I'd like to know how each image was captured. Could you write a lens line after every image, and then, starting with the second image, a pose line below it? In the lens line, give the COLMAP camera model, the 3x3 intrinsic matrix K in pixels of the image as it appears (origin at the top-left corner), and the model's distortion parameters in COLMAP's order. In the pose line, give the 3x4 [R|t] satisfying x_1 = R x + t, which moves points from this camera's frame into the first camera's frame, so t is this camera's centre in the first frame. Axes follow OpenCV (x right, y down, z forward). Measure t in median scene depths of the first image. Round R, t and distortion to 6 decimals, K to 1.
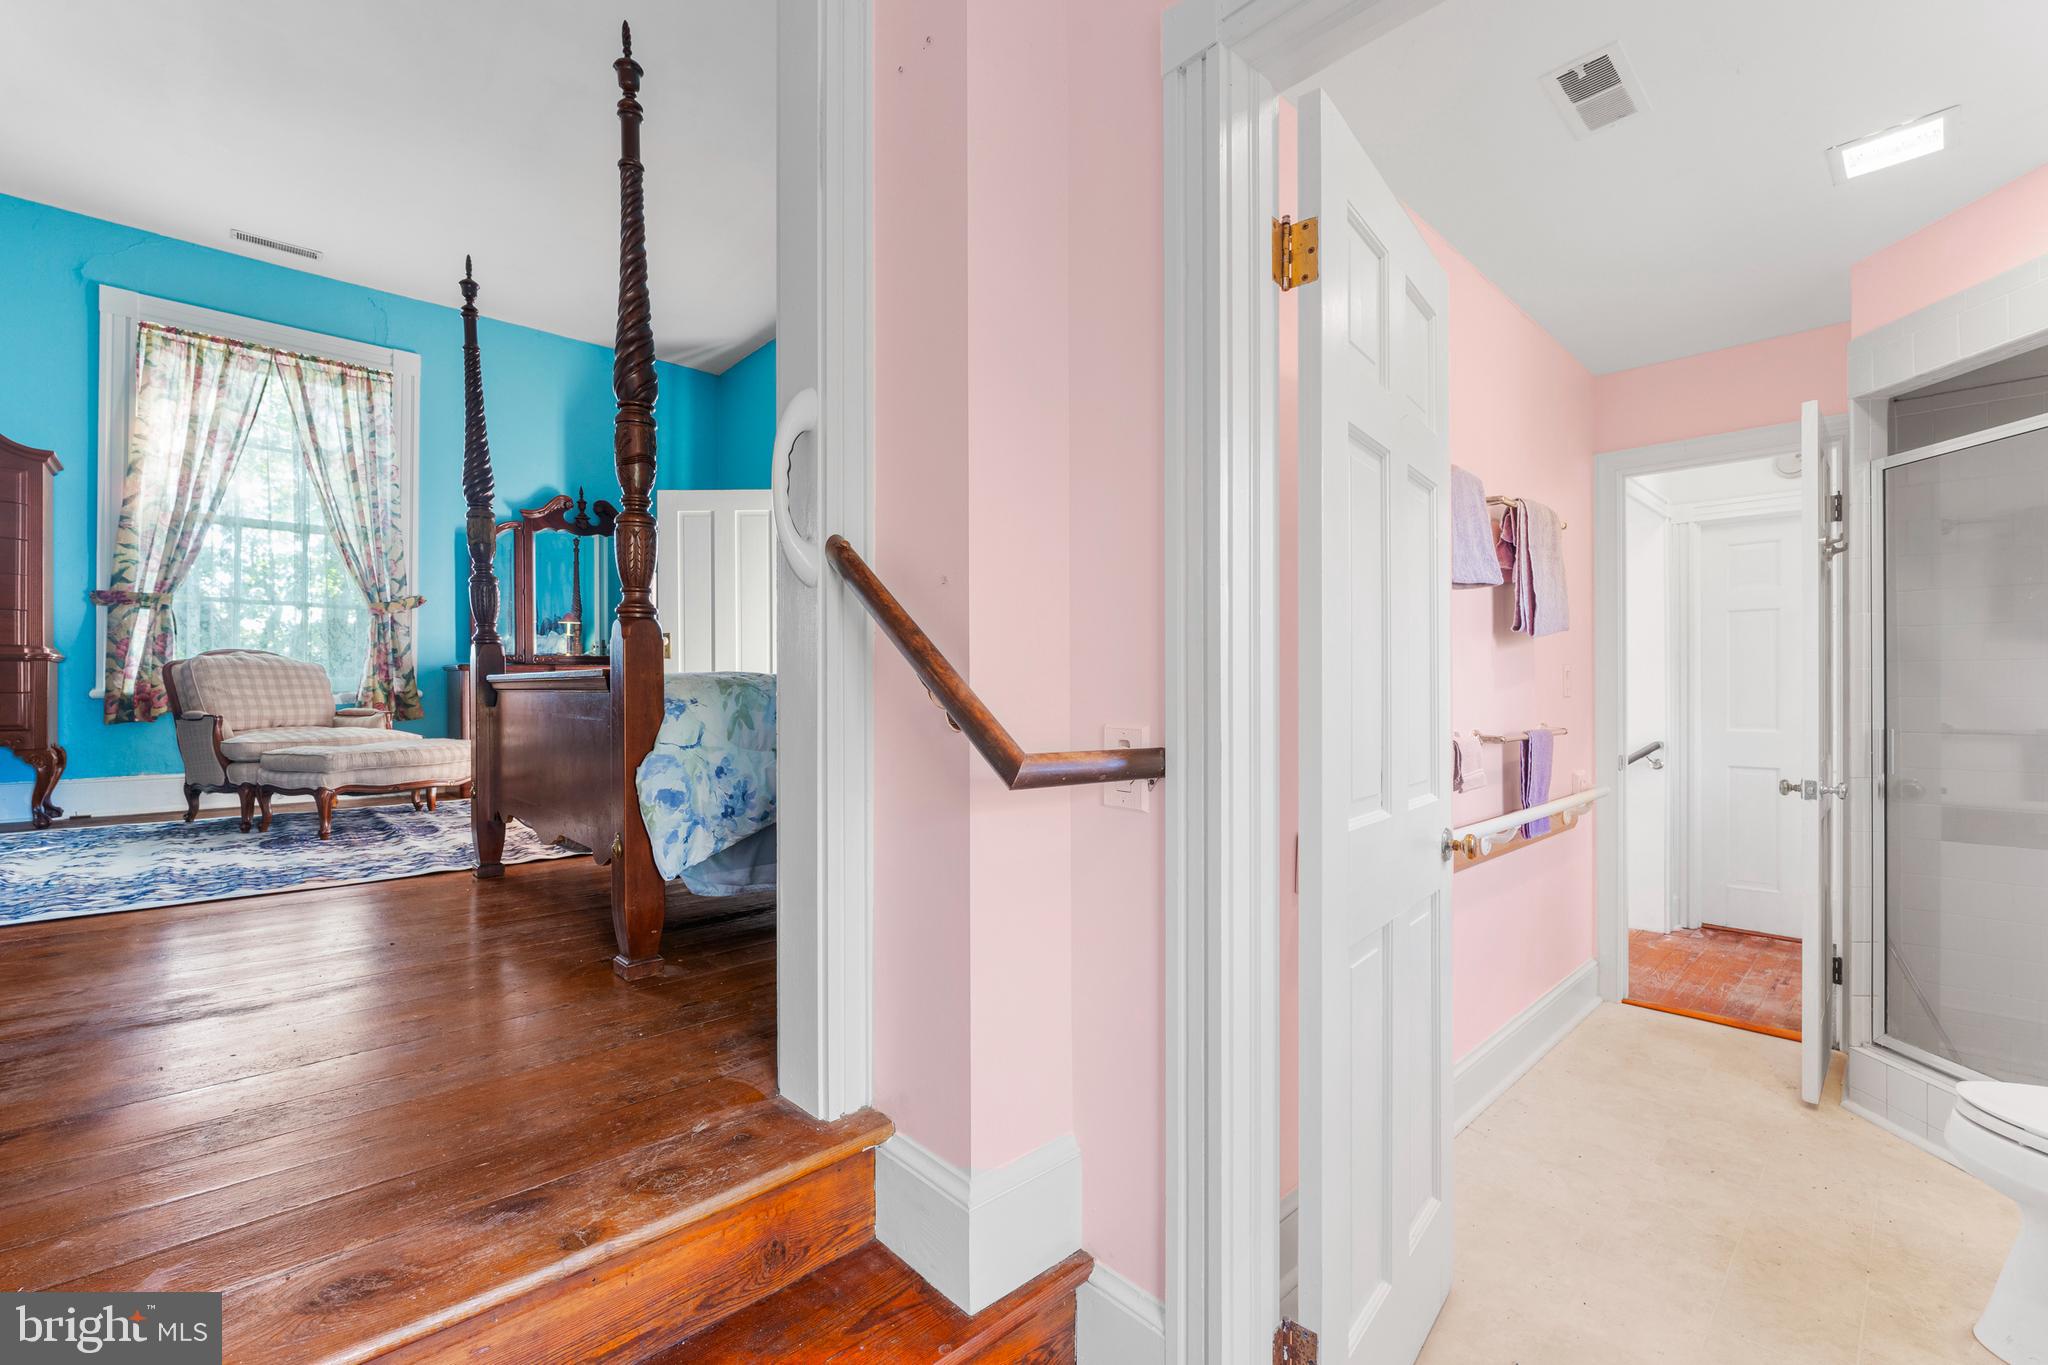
lens RADIAL K [[861.5, 0, 1020.6], [0, 861.5, 688.3], [0, 0, 1]] dist [0.003035, 0.000189]
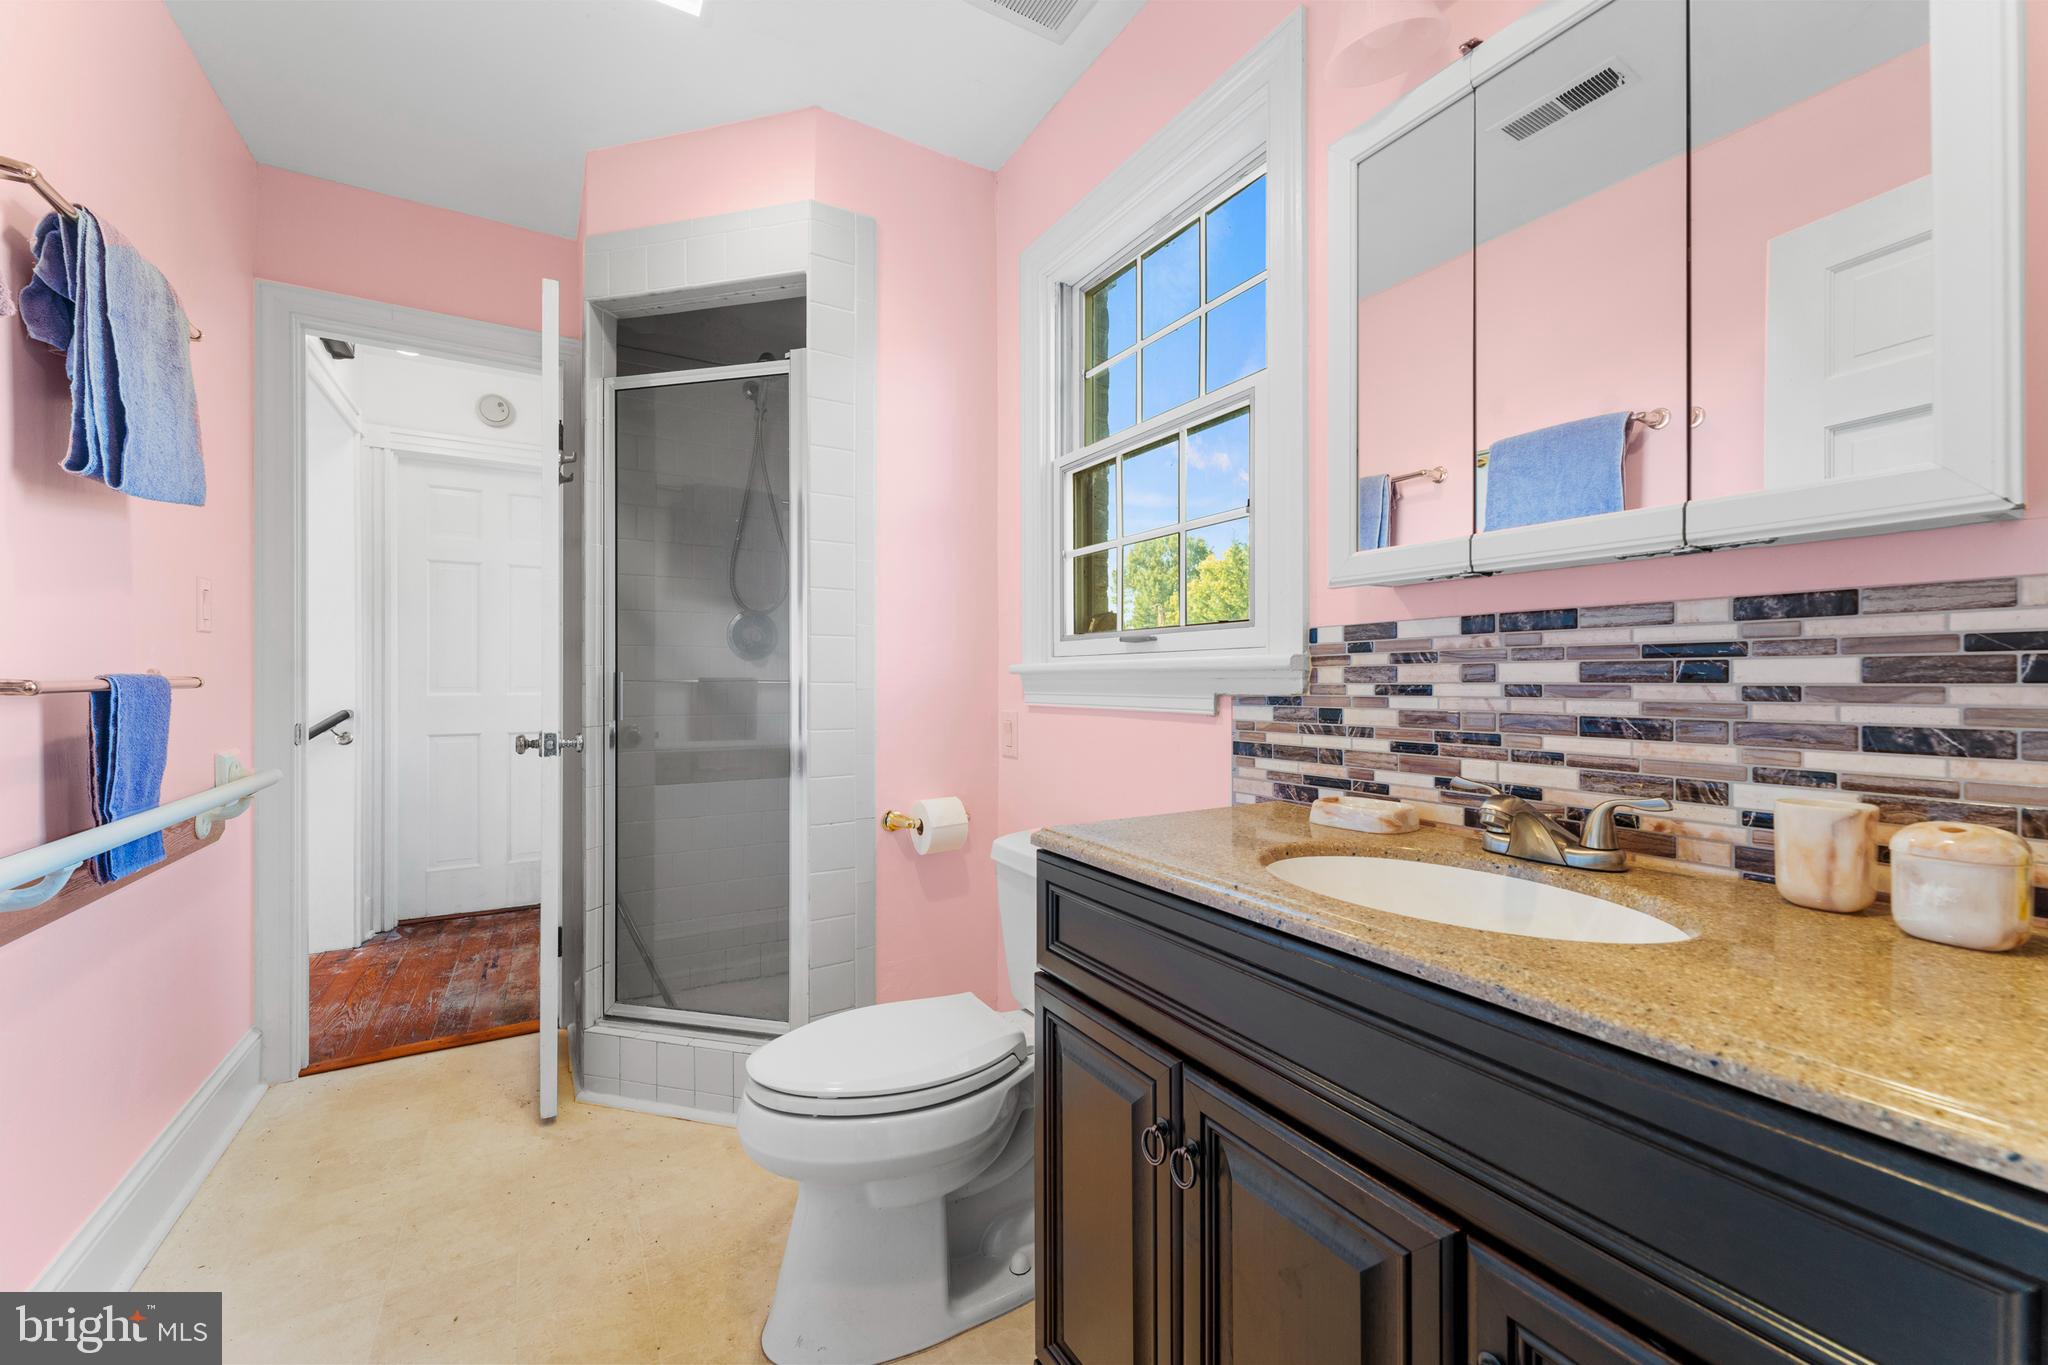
lens RADIAL K [[813.7, 0, 1033.1], [0, 813.7, 685.4], [0, 0, 1]] dist [-0.002166, 0.000145]
pose [[0.218080, -0.003890, 0.975923, 0.237756], [-0.005203, 0.999973, 0.005149, 0.052097], [-0.975917, -0.006201, 0.218054, 0.357170]]
